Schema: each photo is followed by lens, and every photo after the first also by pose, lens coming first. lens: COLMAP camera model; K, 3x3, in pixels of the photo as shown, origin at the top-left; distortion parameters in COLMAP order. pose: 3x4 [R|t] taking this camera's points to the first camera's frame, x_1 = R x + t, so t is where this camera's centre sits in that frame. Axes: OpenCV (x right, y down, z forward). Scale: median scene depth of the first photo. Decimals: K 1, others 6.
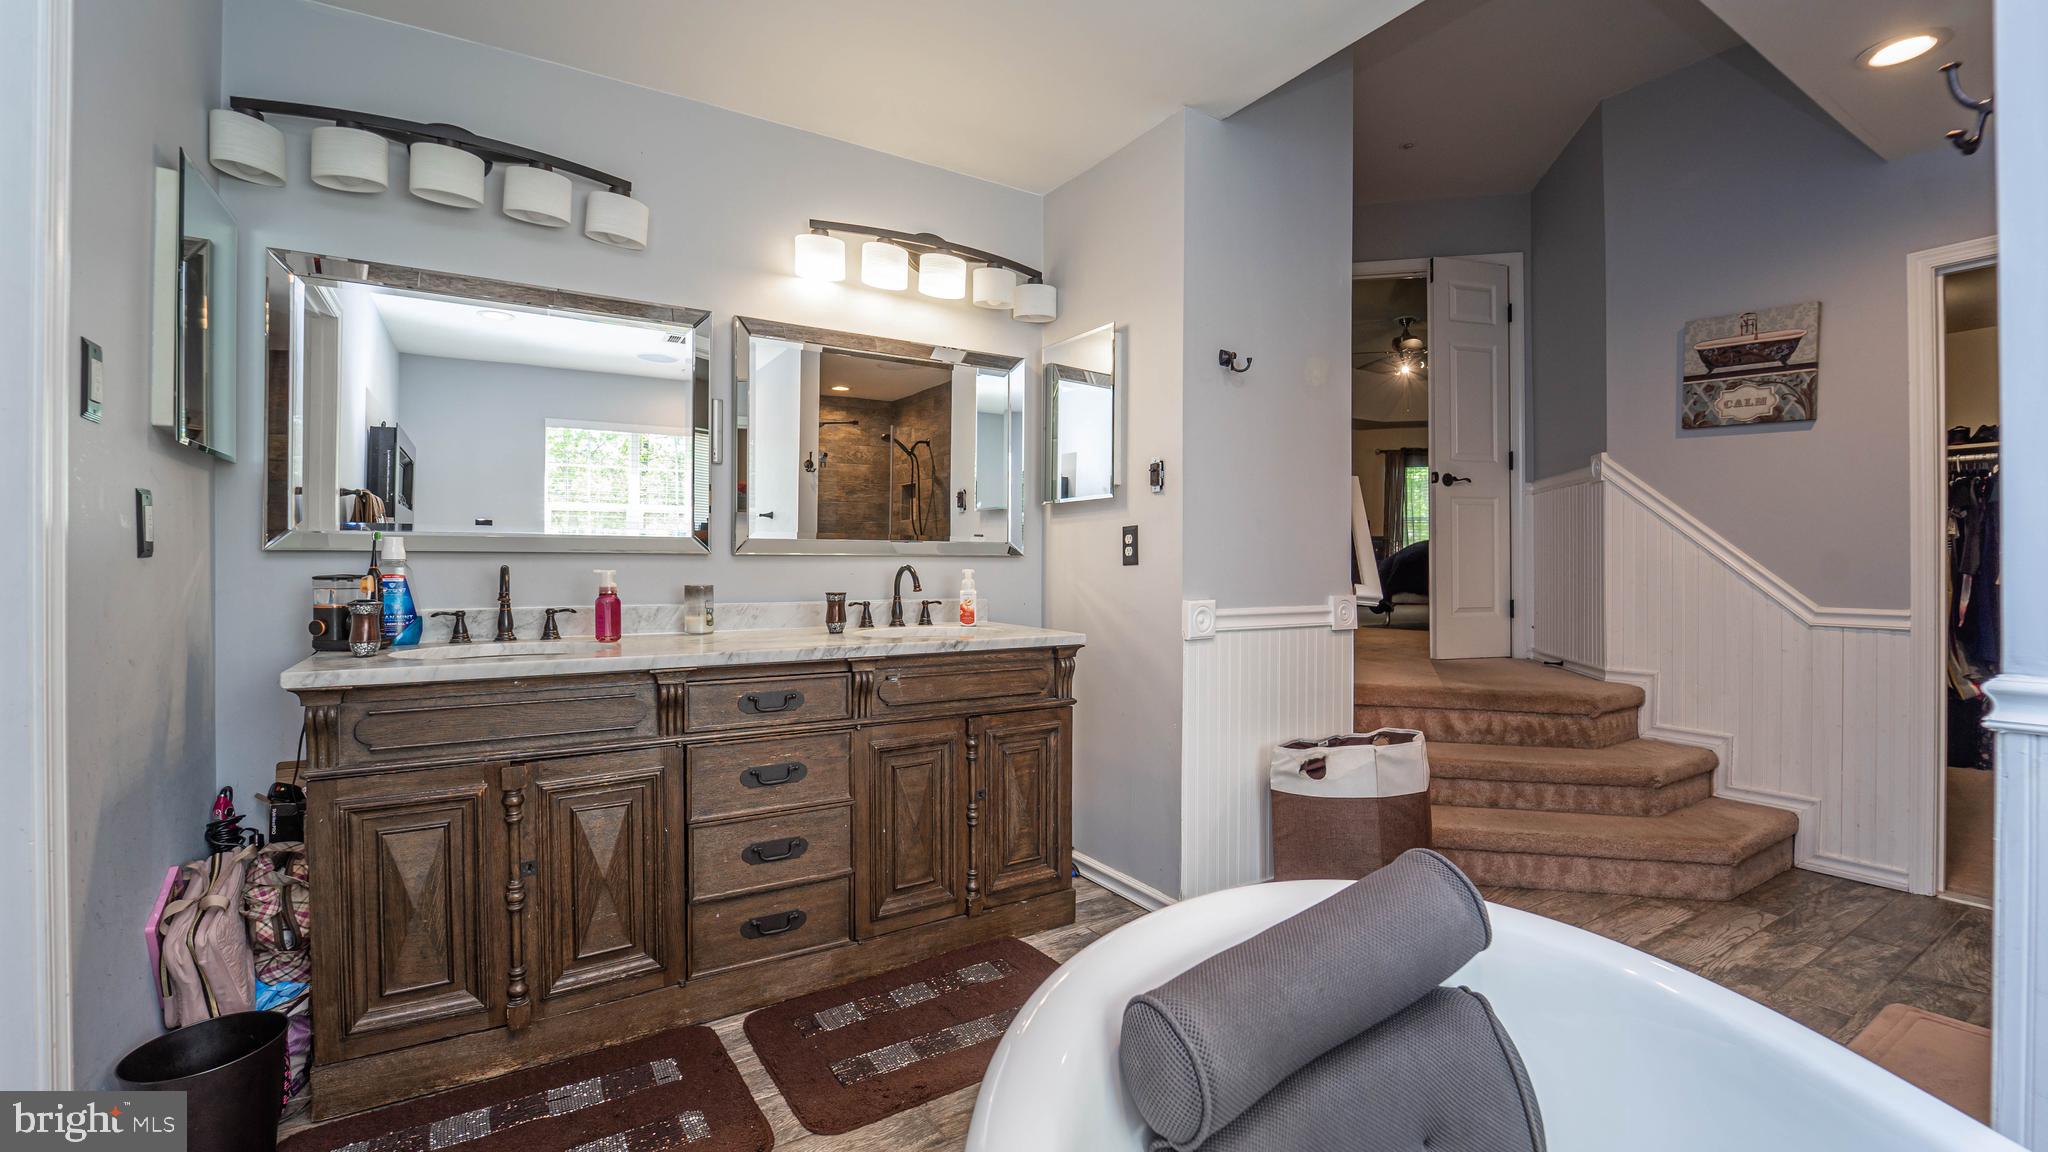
lens RADIAL K [[879.1, 0, 1040.3], [0, 879.1, 559.4], [0, 0, 1]] dist [-0.020582, -0.000751]
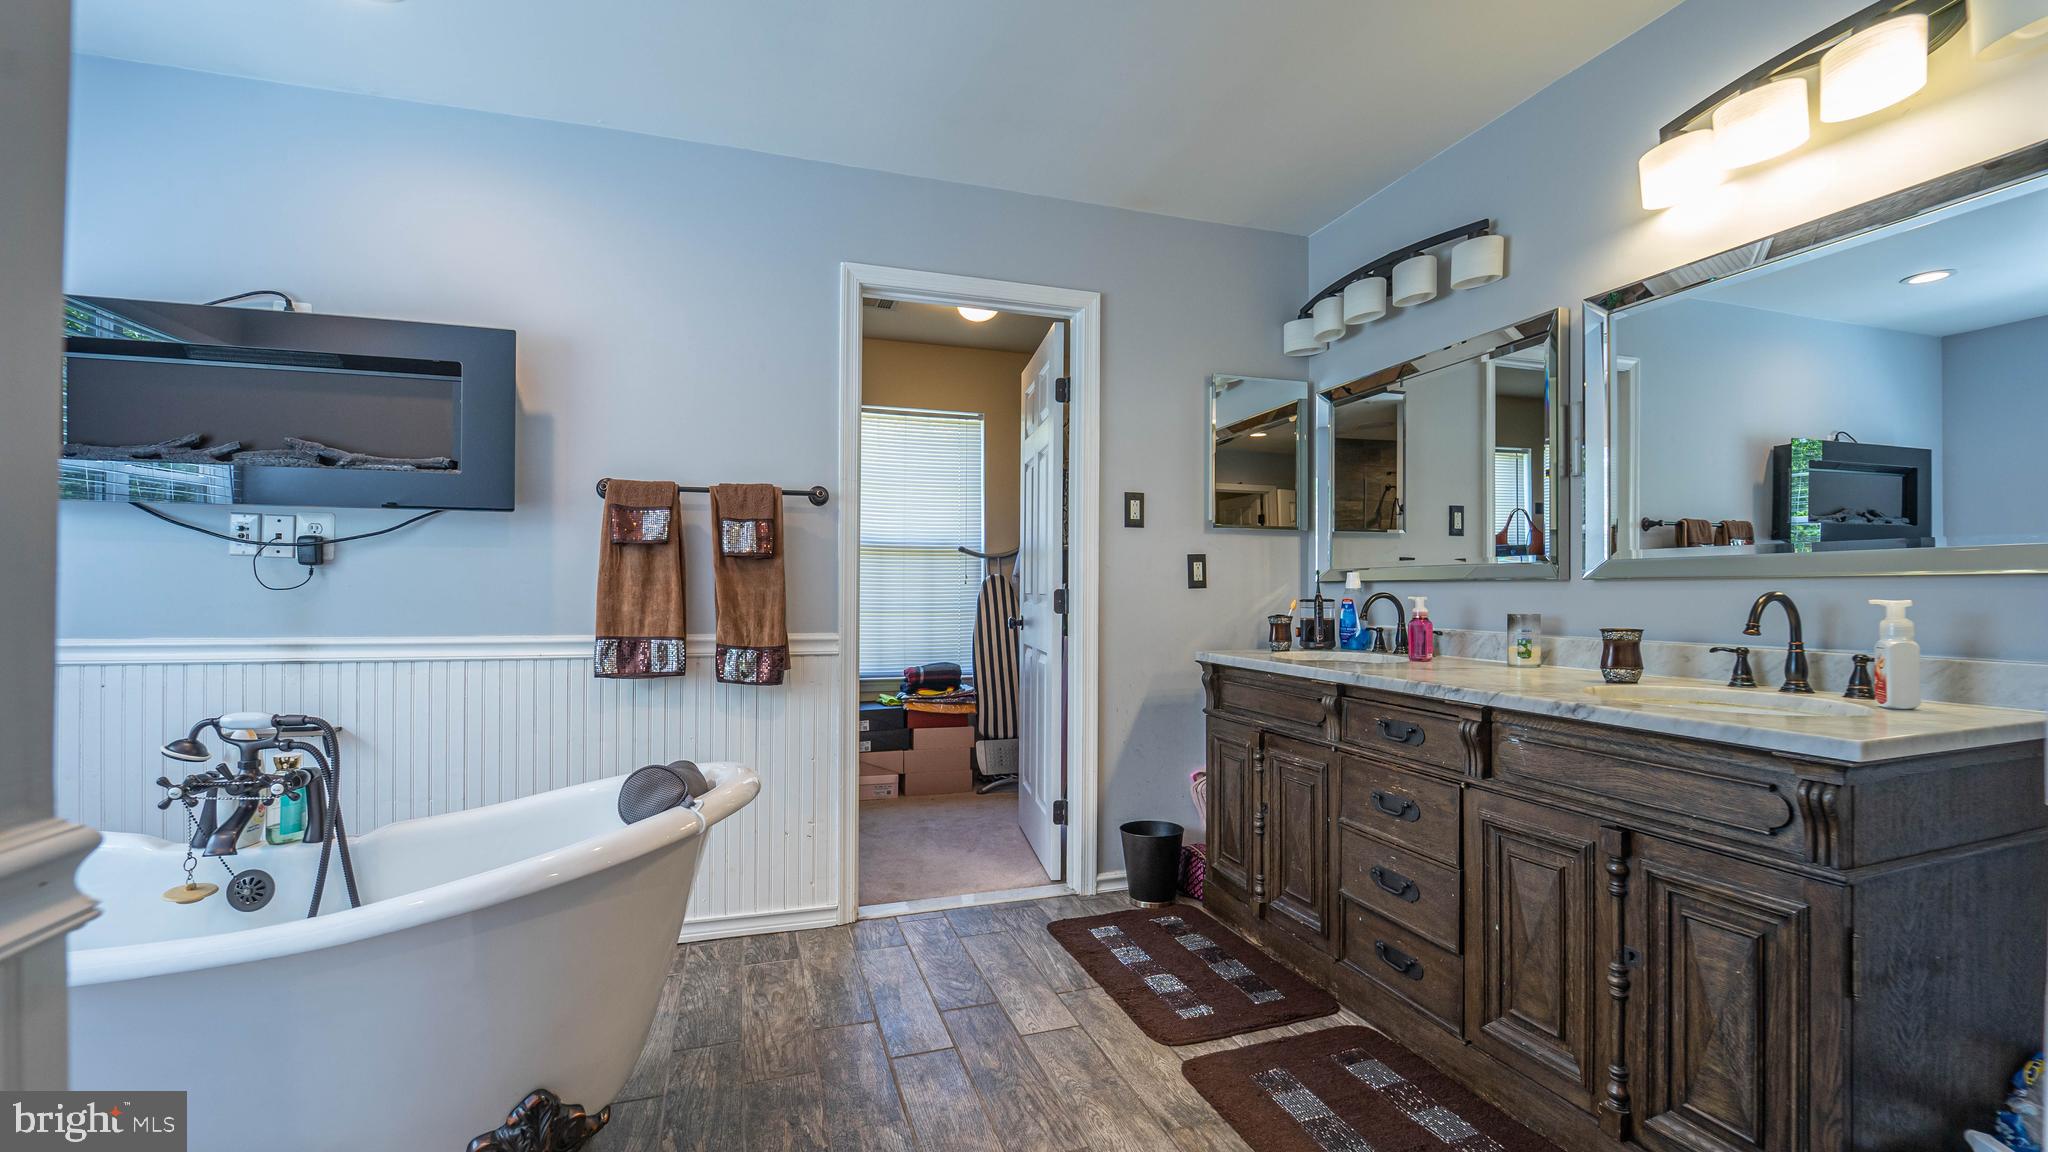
lens RADIAL K [[835.4, 0, 997.3], [0, 835.4, 599.0], [0, 0, 1]] dist [-0.014373, 0.000510]
pose [[-0.282636, -0.001418, -0.959226, 0.421763], [-0.004307, 0.999991, -0.000209, 0.009947], [0.959218, 0.004072, -0.282639, 0.494730]]
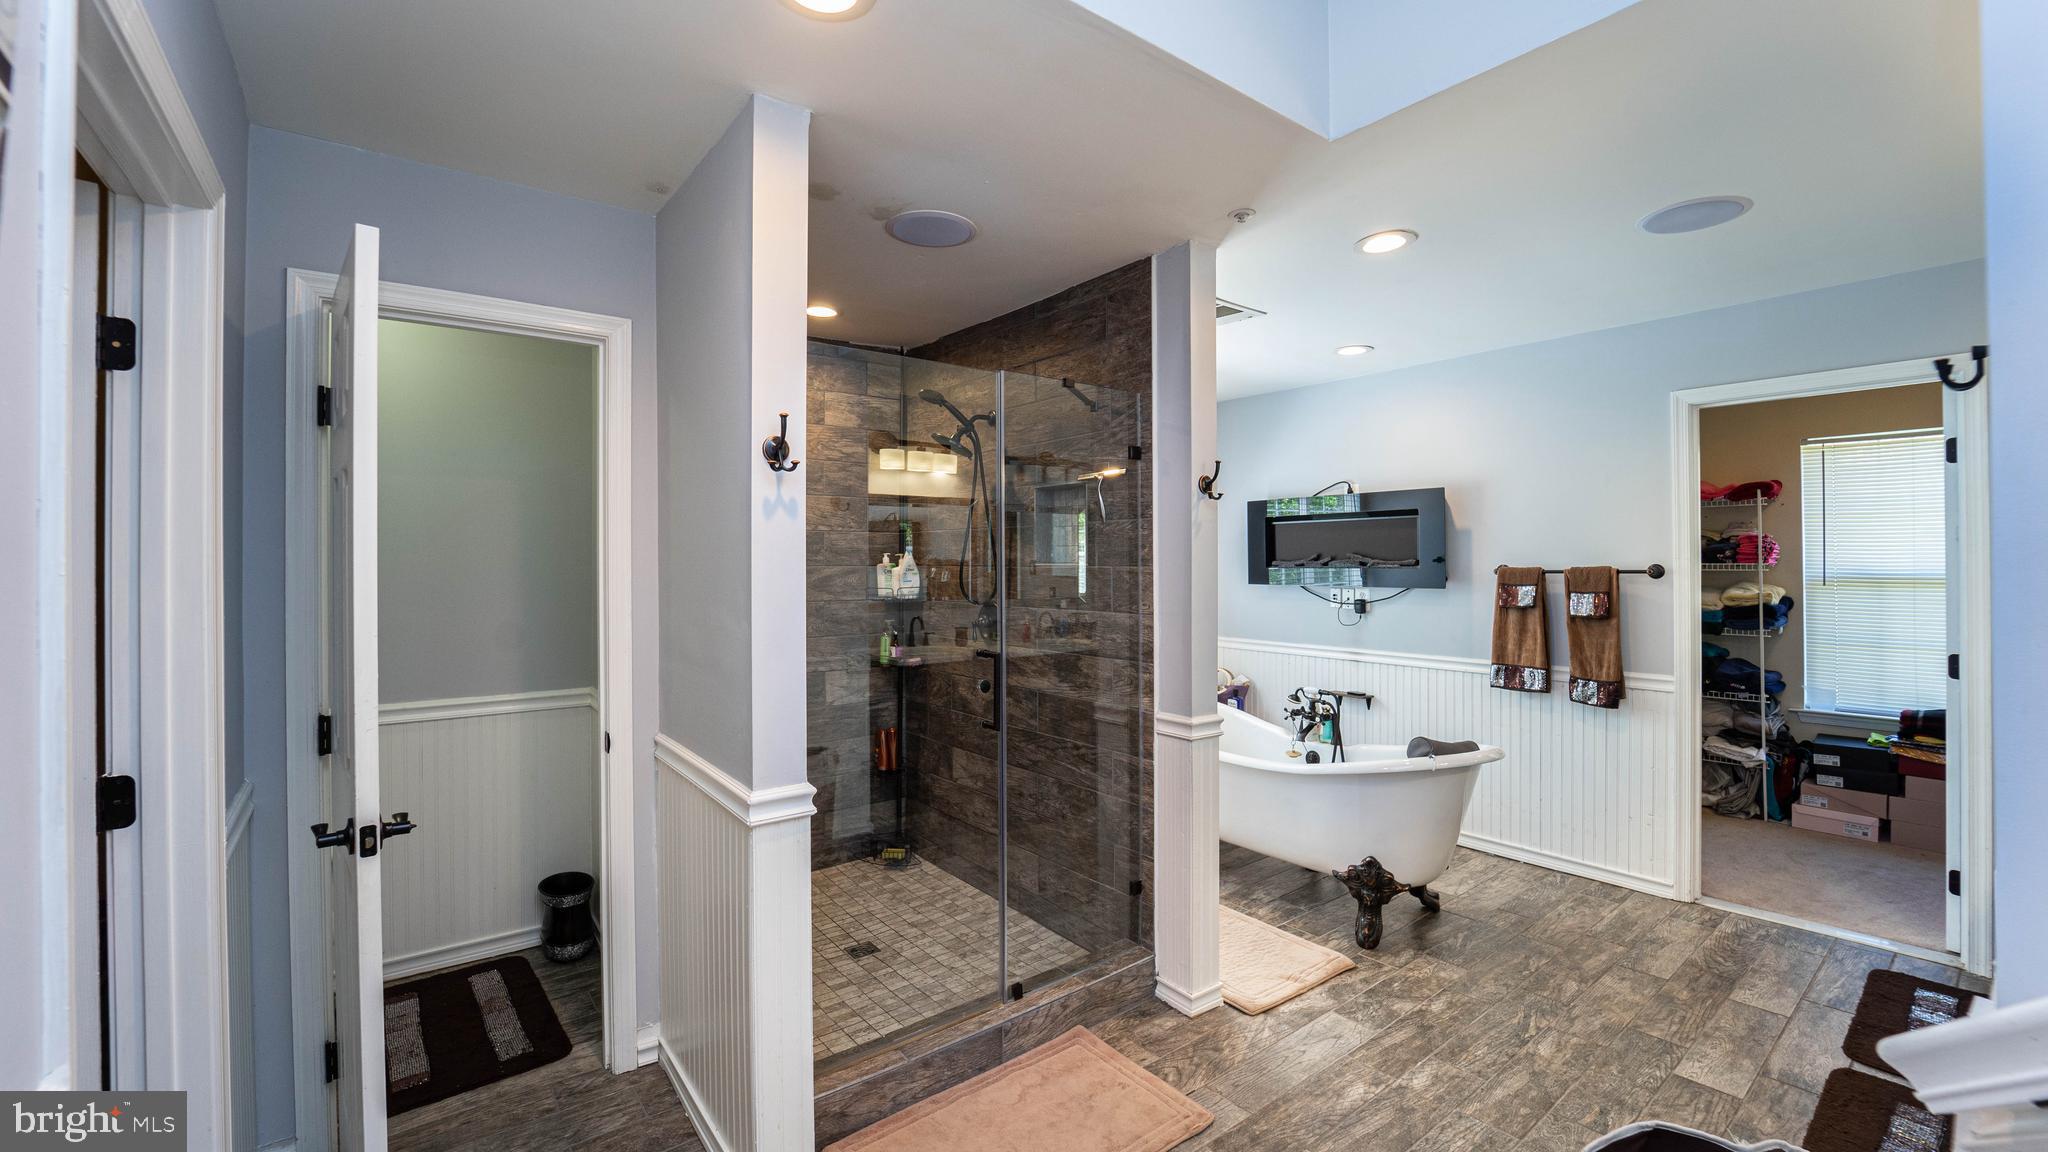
lens RADIAL K [[835.4, 0, 1017.6], [0, 835.4, 564.4], [0, 0, 1]] dist [-0.014373, 0.000510]
pose [[-0.998542, 0.005093, -0.053740, 0.585635], [0.004868, 0.999979, 0.004332, -0.115370], [0.053761, 0.004064, -0.998546, 1.166395]]
